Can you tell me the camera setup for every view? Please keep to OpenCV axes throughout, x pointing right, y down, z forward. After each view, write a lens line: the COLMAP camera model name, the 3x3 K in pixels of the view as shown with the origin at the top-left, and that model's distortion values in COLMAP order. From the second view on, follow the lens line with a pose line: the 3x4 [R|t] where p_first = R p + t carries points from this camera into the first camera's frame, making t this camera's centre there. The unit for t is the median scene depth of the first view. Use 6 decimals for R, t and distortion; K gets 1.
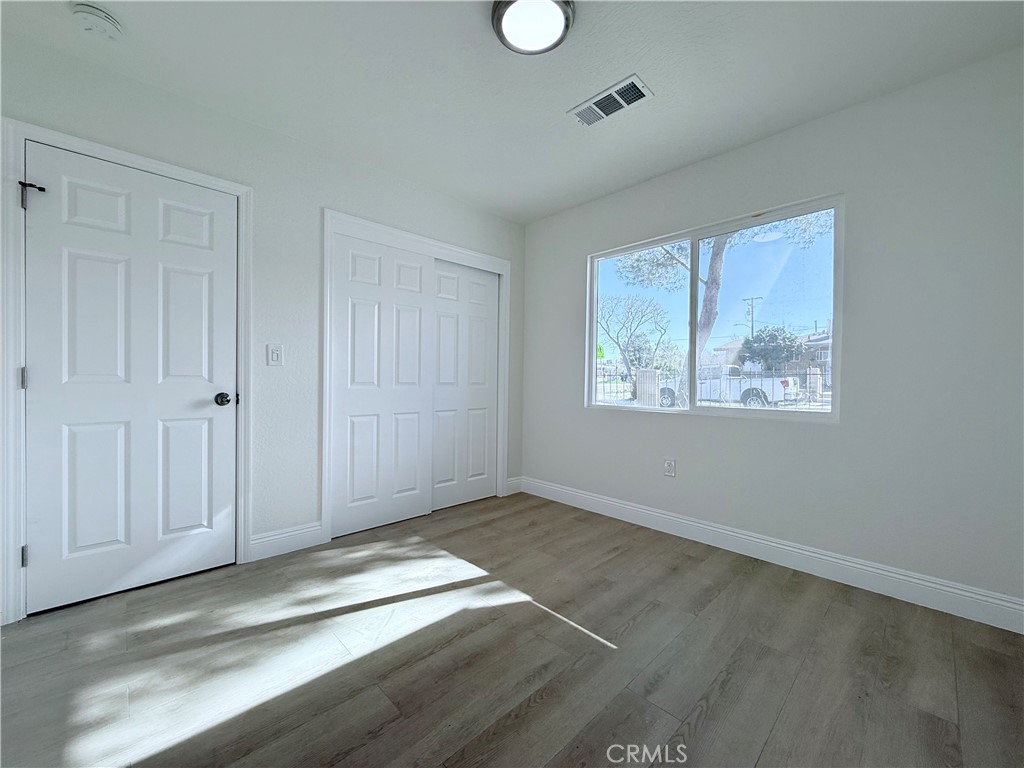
lens RADIAL K [[418.2, 0, 514.8], [0, 418.2, 383.5], [0, 0, 1]] dist [-0.000247, 0.000104]
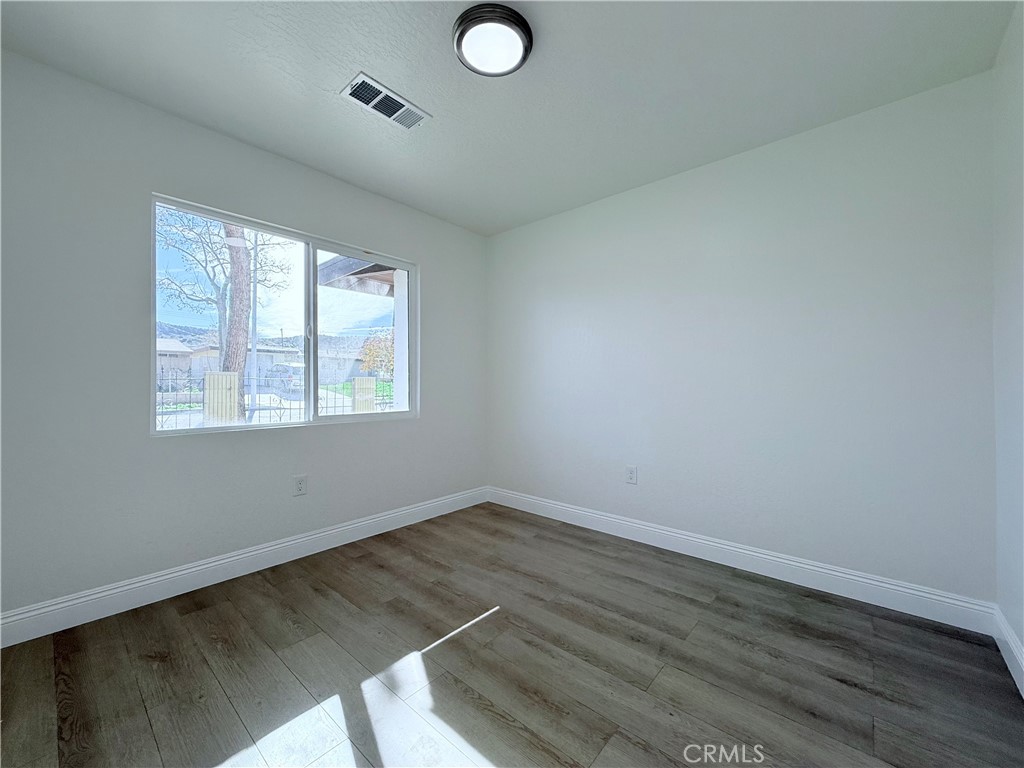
lens RADIAL K [[395.3, 0, 528.0], [0, 395.3, 382.1], [0, 0, 1]] dist [0.000914, 0.000044]
pose [[-0.095700, -0.003415, 0.995404, -0.716792], [0.006758, 0.999969, 0.004080, -0.034657], [-0.995387, 0.007118, -0.095674, 0.775693]]
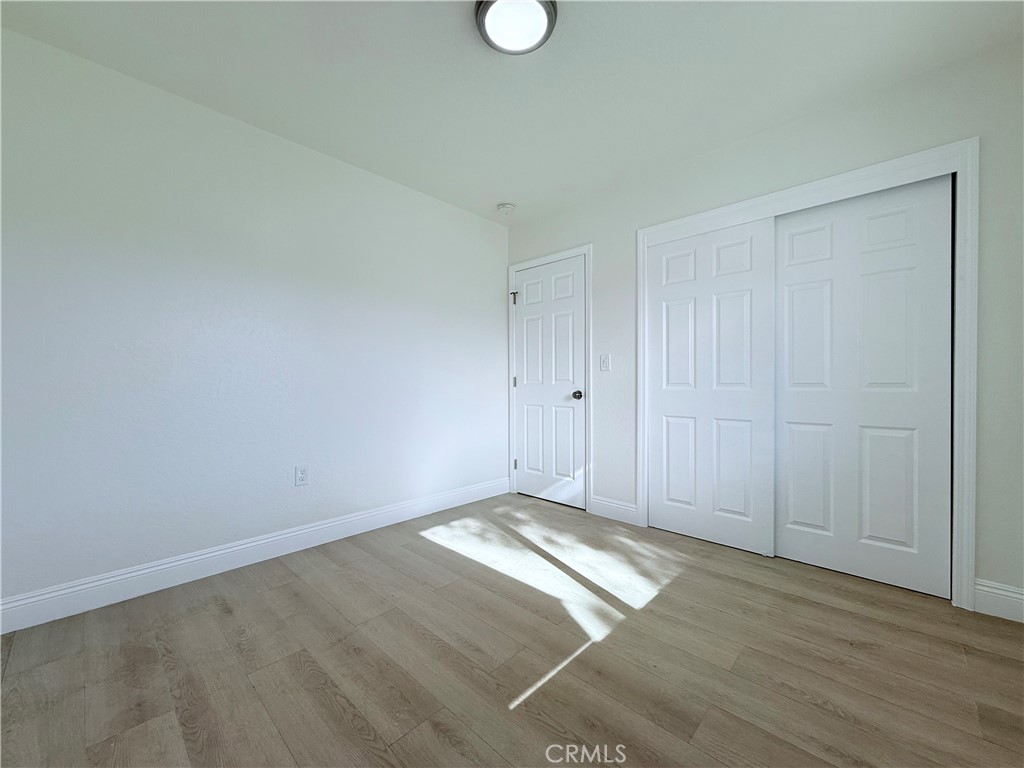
lens RADIAL K [[422.3, 0, 509.9], [0, 422.3, 383.8], [0, 0, 1]] dist [0.000753, -0.000269]
pose [[0.007660, -0.009176, -0.999929, 0.803992], [-0.006776, 0.999934, -0.009228, 0.013444], [0.999948, 0.006846, 0.007597, 0.752883]]
